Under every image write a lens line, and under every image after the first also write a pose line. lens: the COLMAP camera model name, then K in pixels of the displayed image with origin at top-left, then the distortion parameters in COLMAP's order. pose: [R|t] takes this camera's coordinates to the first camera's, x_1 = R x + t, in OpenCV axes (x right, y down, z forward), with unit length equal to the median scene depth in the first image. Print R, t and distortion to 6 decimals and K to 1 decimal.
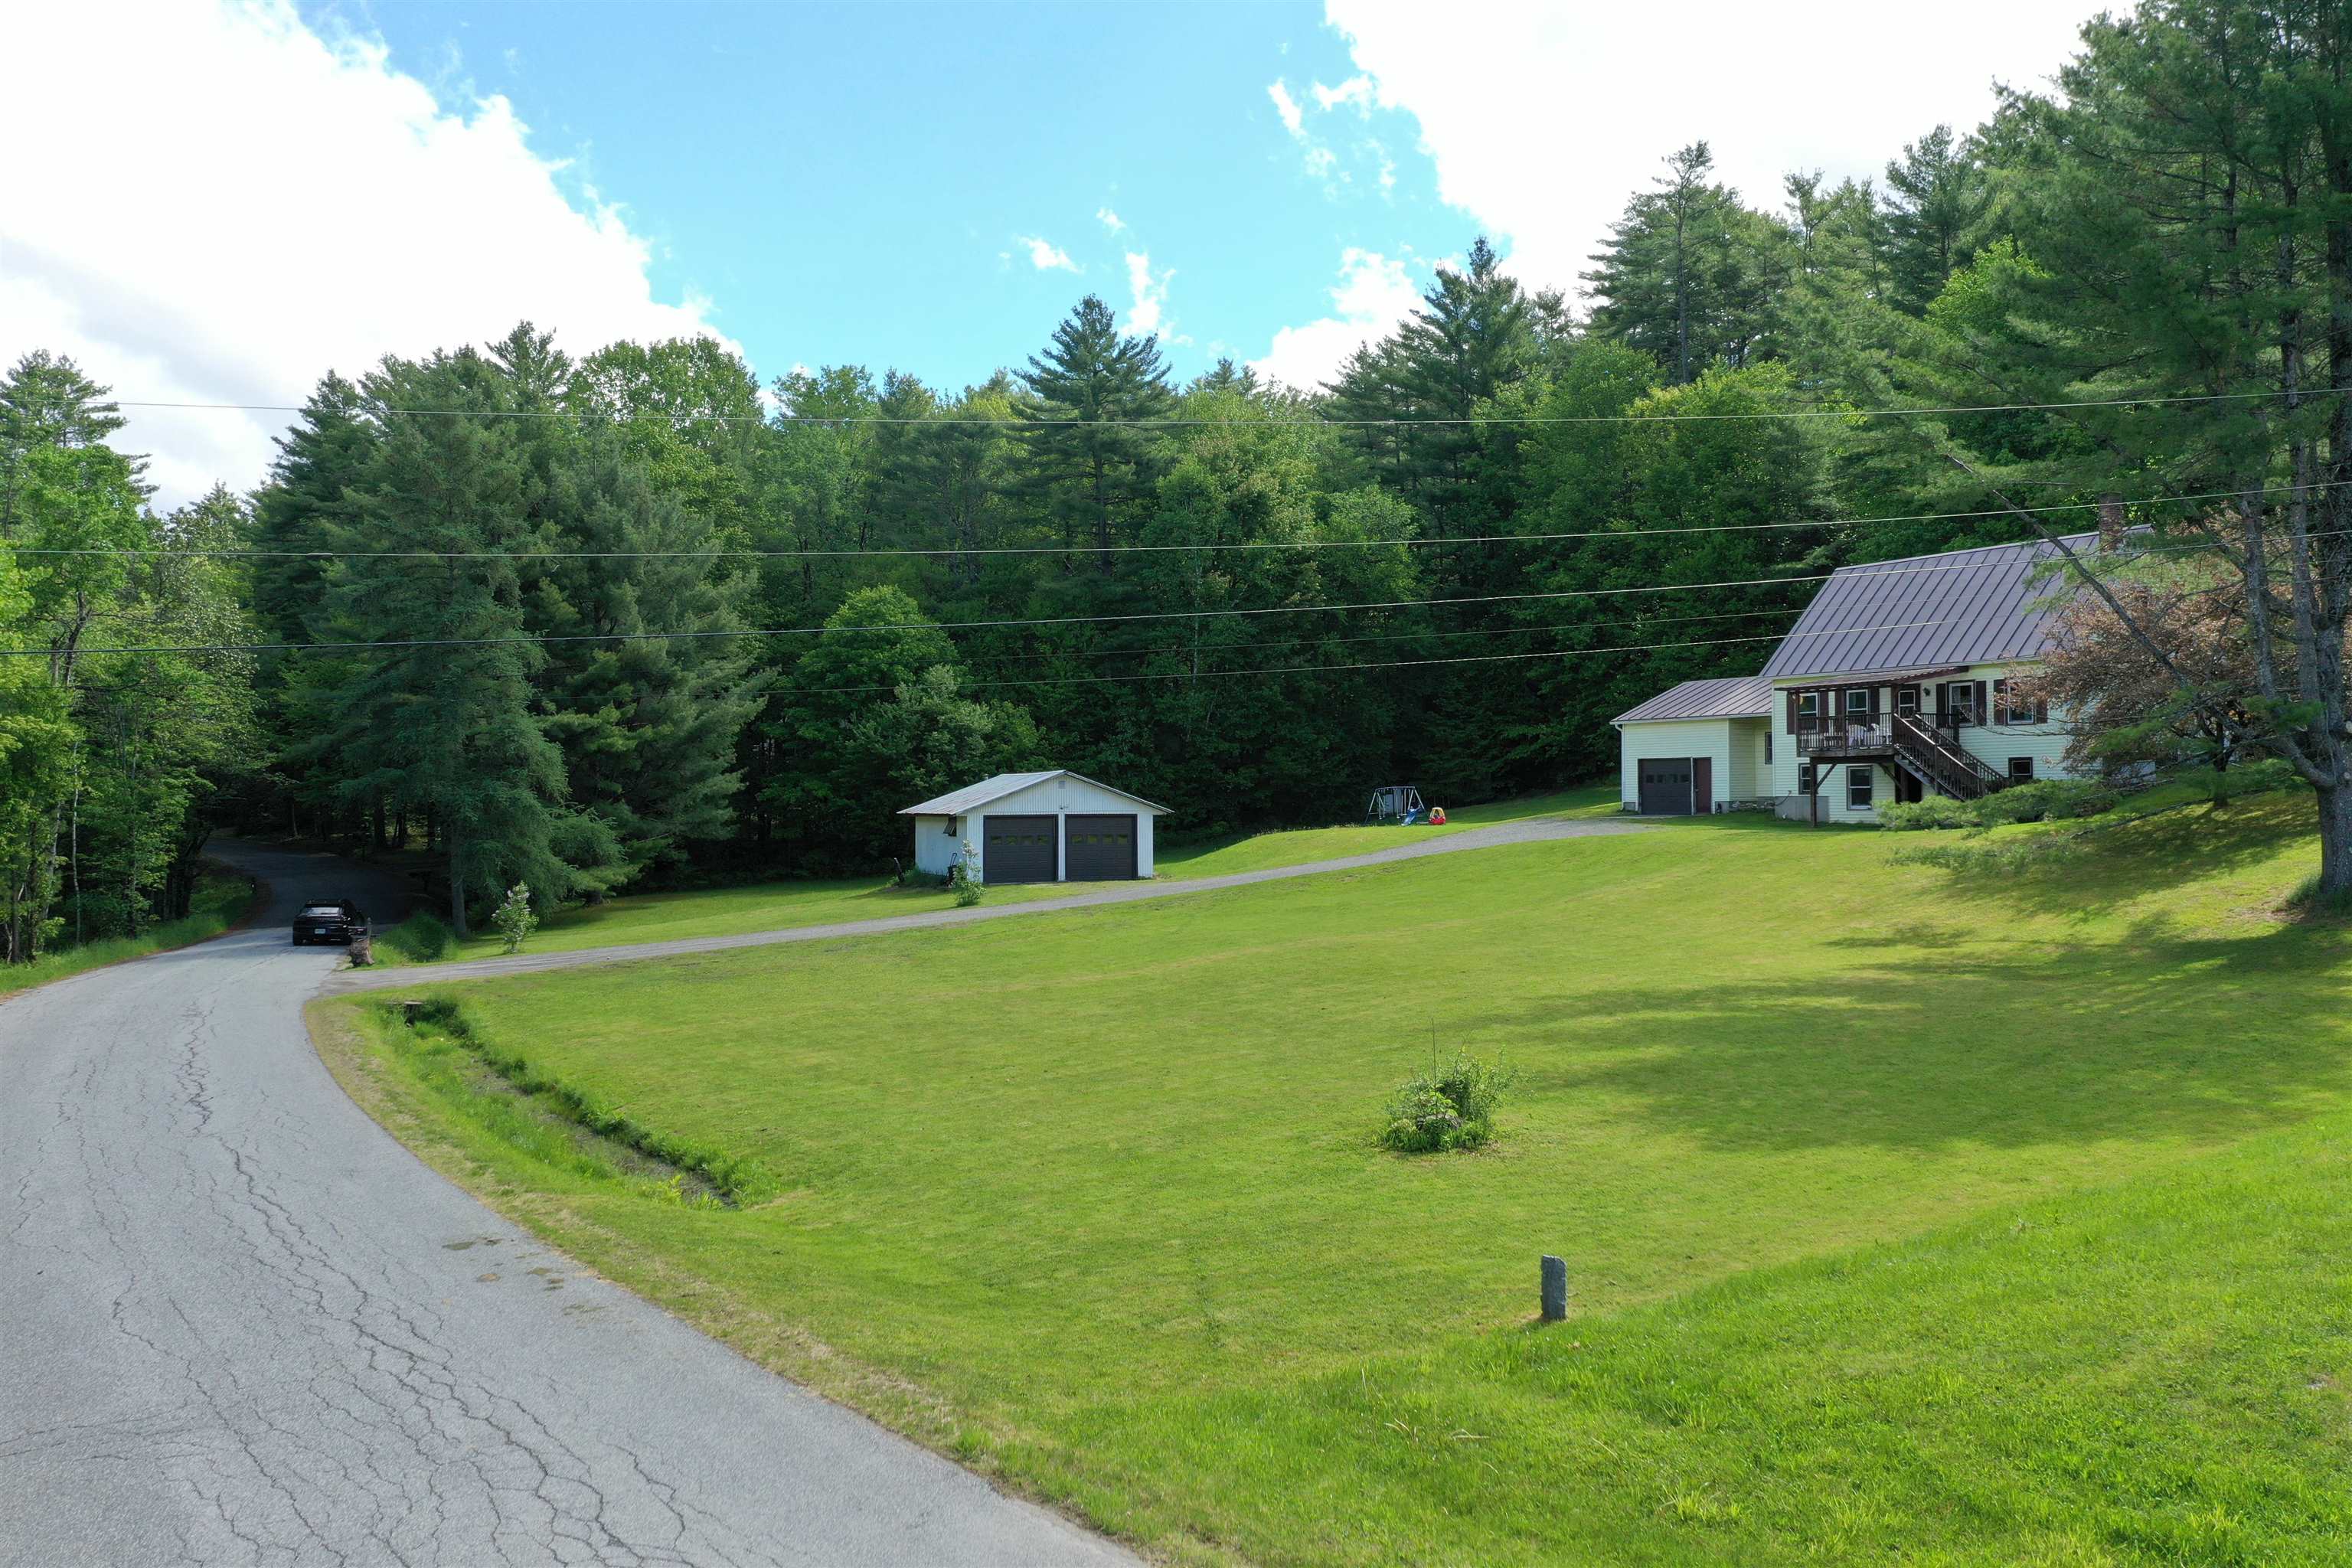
lens RADIAL K [[1849.1, 0, 1172.9], [0, 1849.1, 786.2], [0, 0, 1]] dist [0.008725, 0.006270]
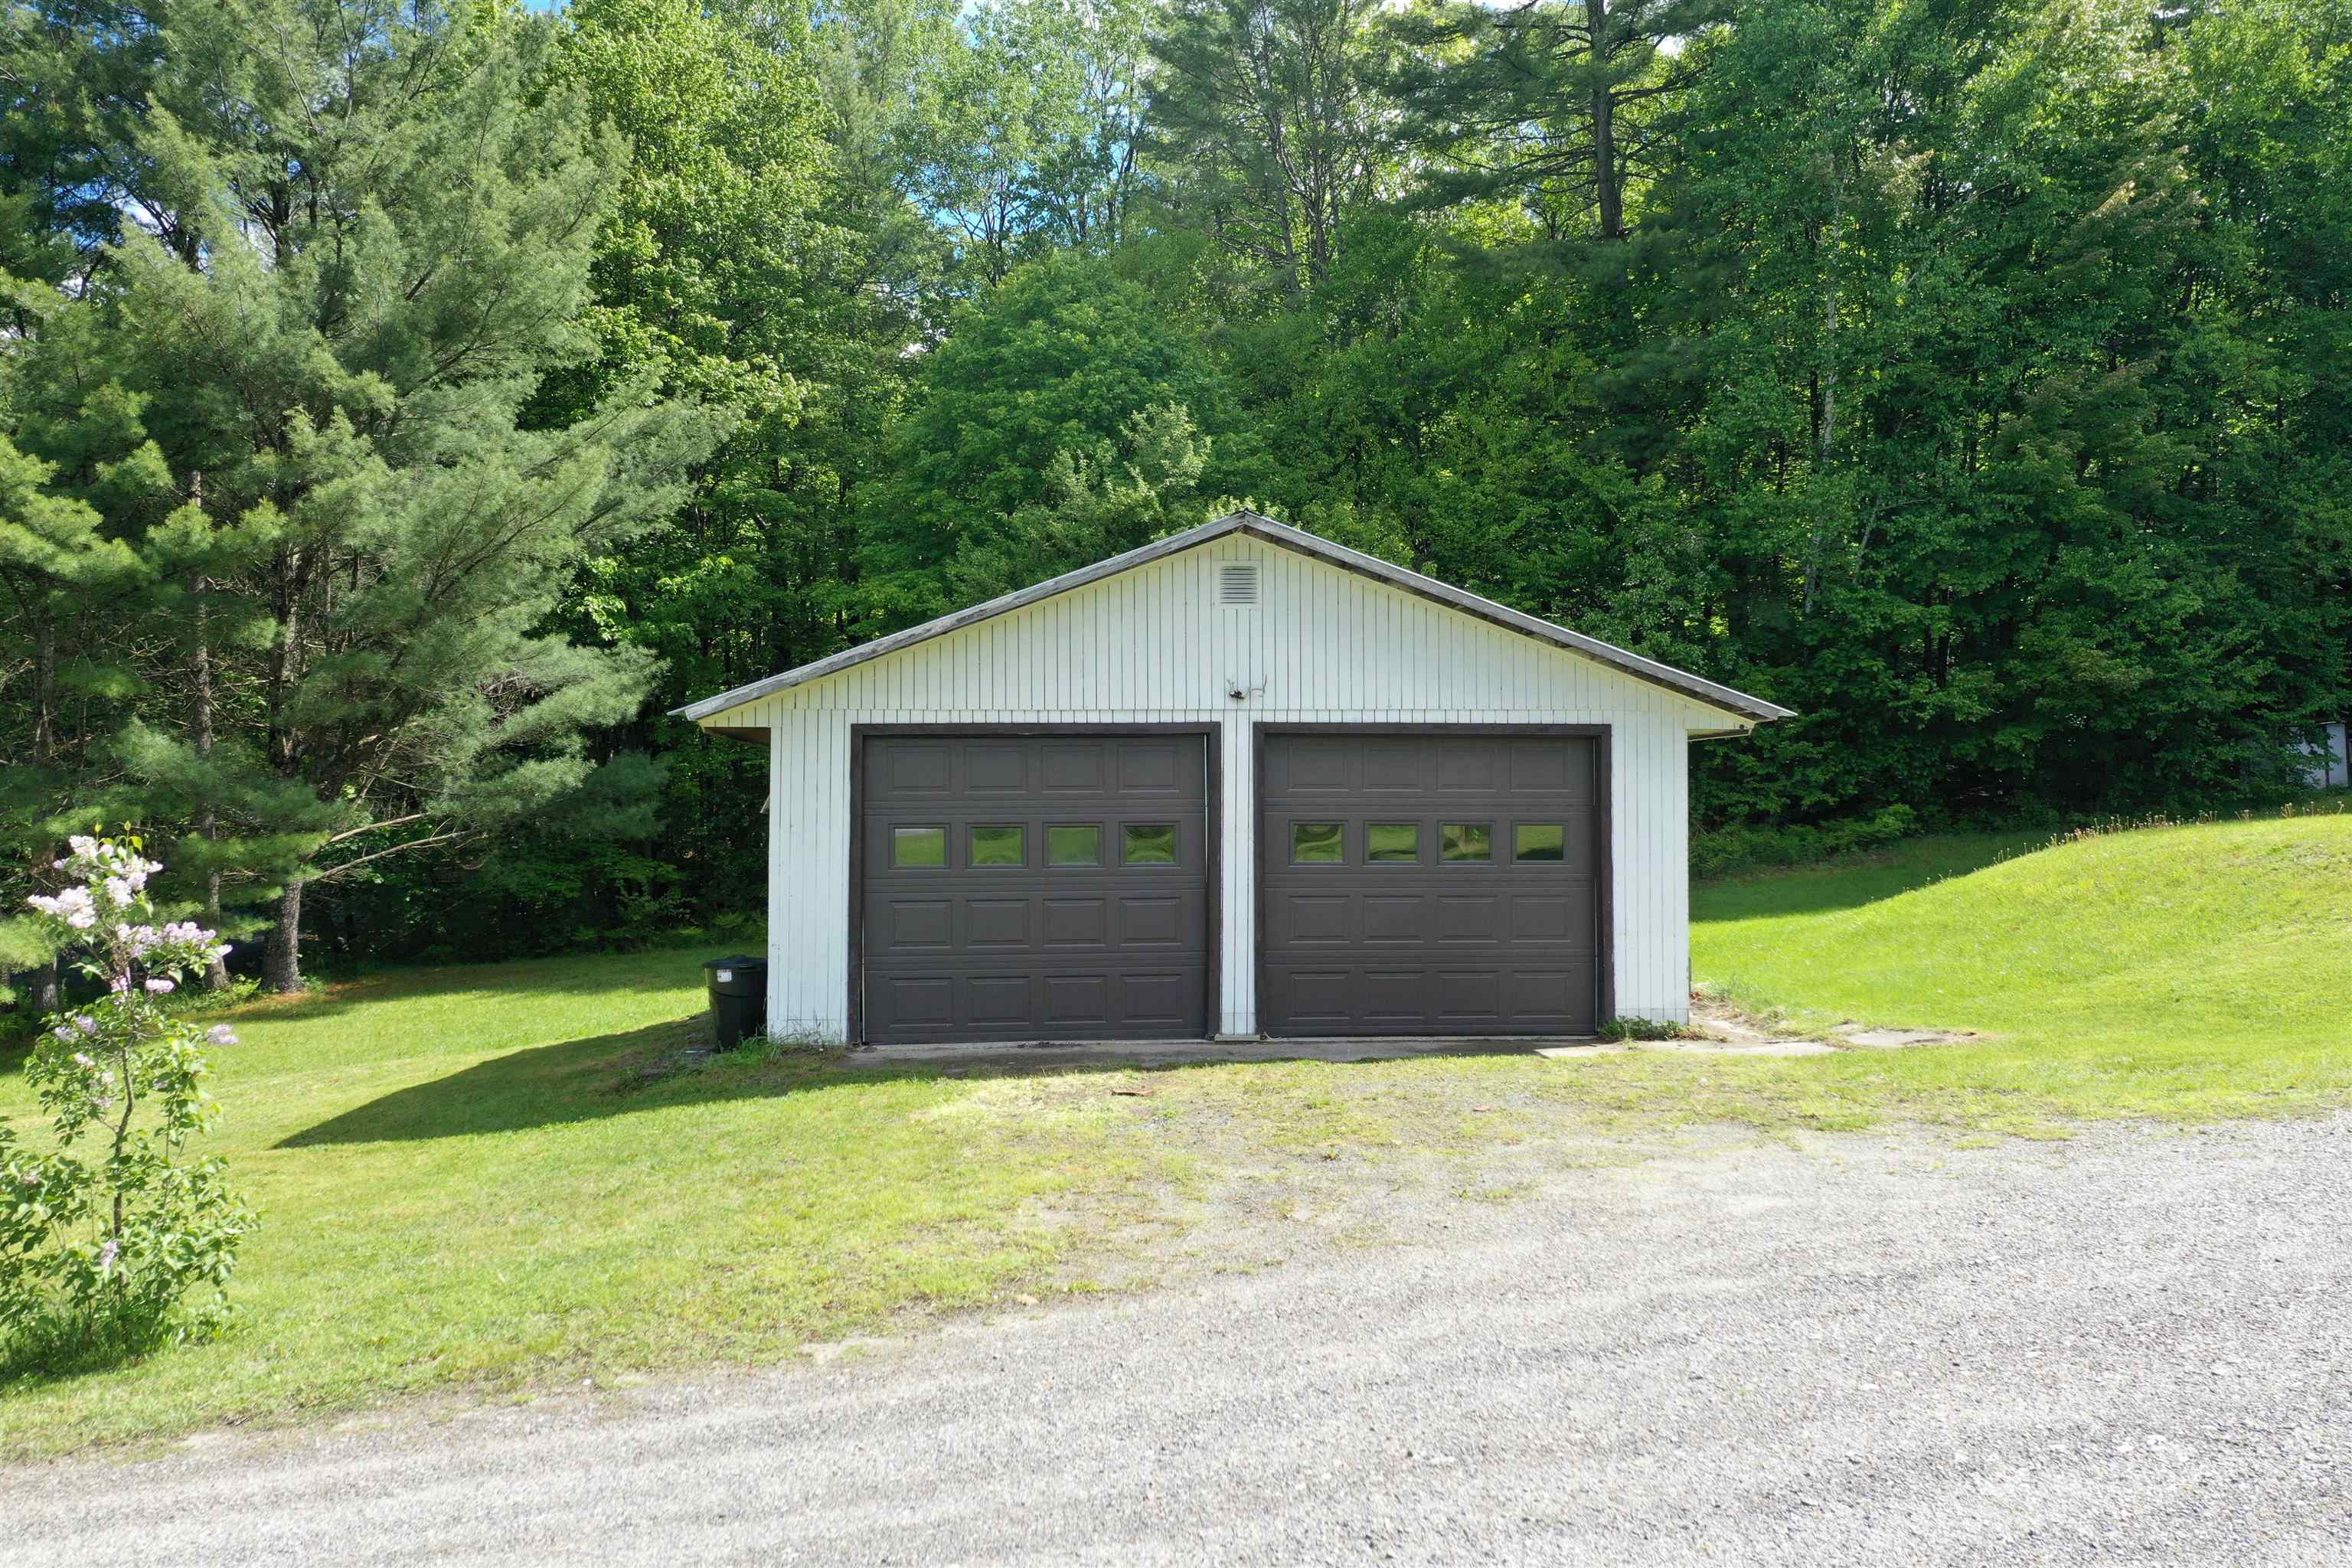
lens RADIAL K [[1849.1, 0, 1172.4], [0, 1849.1, 793.3], [0, 0, 1]] dist [0.008725, 0.006270]
pose [[0.952910, -0.000301, -0.303252, -0.002128], [0.000376, 1.000000, 0.000190, 0.016513], [0.303252, -0.000295, 0.952910, 0.570677]]
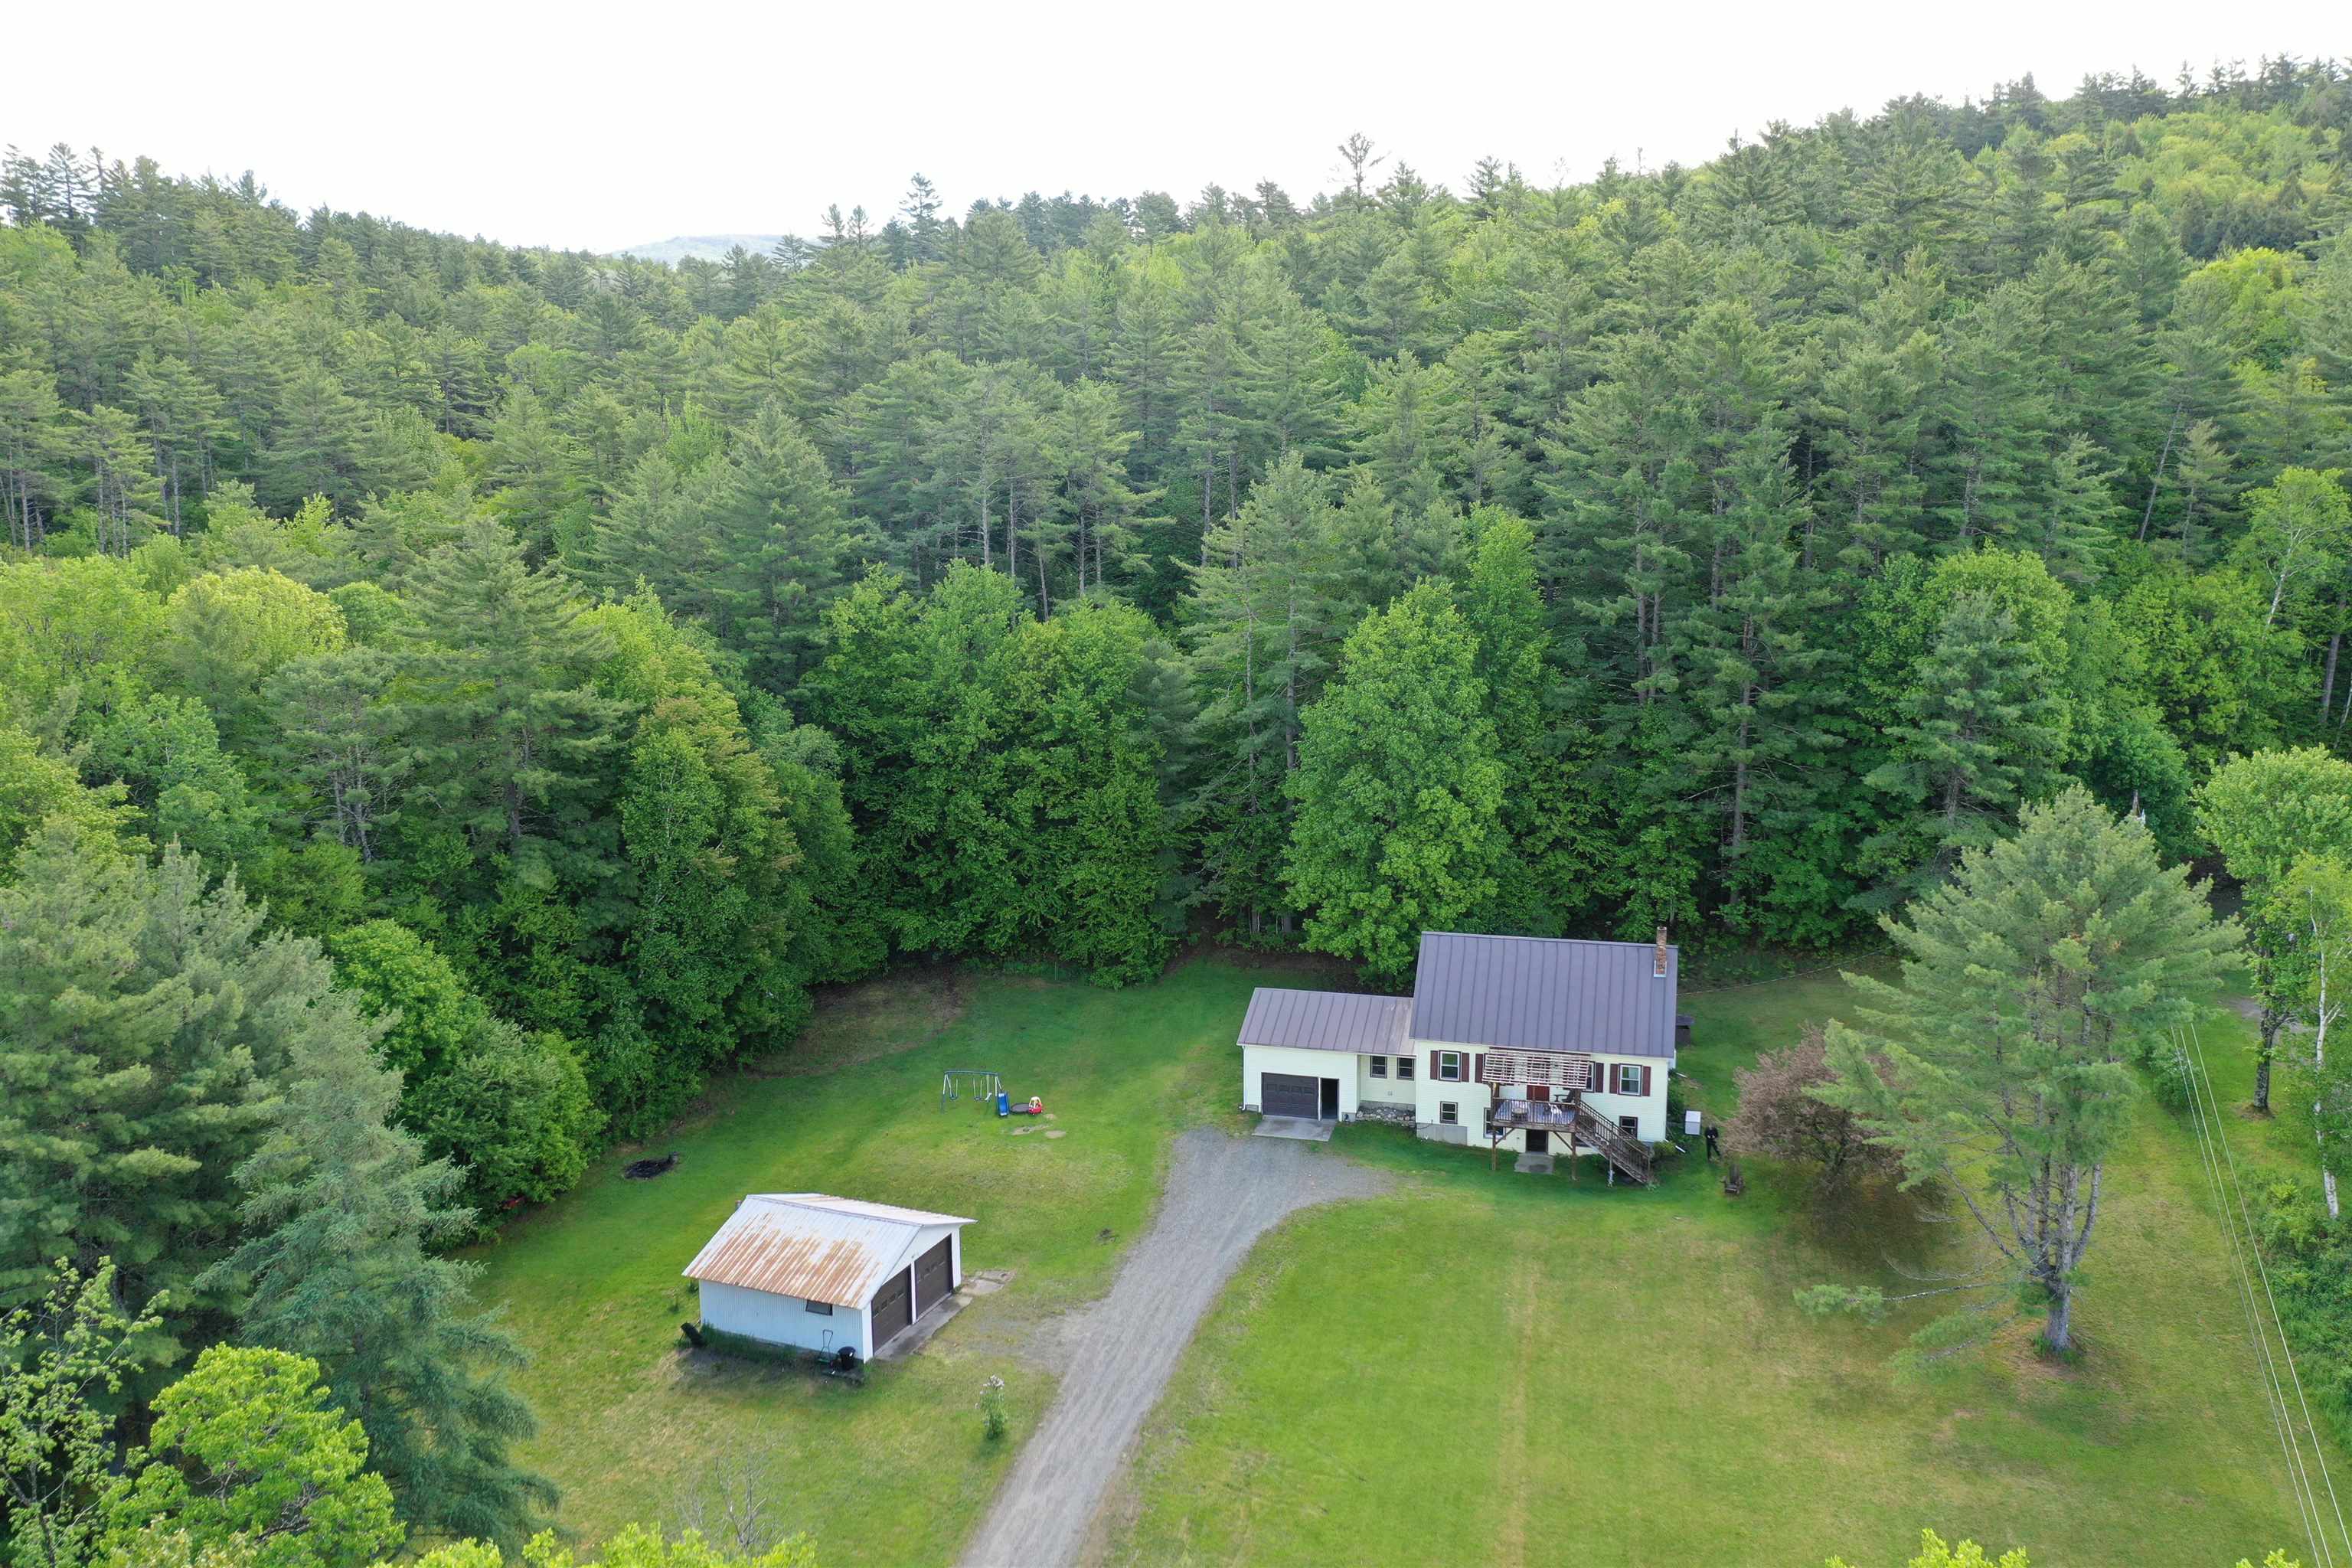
lens RADIAL K [[1849.1, 0, 1186.8], [0, 1849.1, 778.5], [0, 0, 1]] dist [0.008725, 0.006270]
pose [[0.708057, -0.111024, 0.697372, -0.462022], [-0.004957, 0.986757, 0.162128, -0.302377], [-0.706137, -0.118253, 0.698131, 0.143629]]
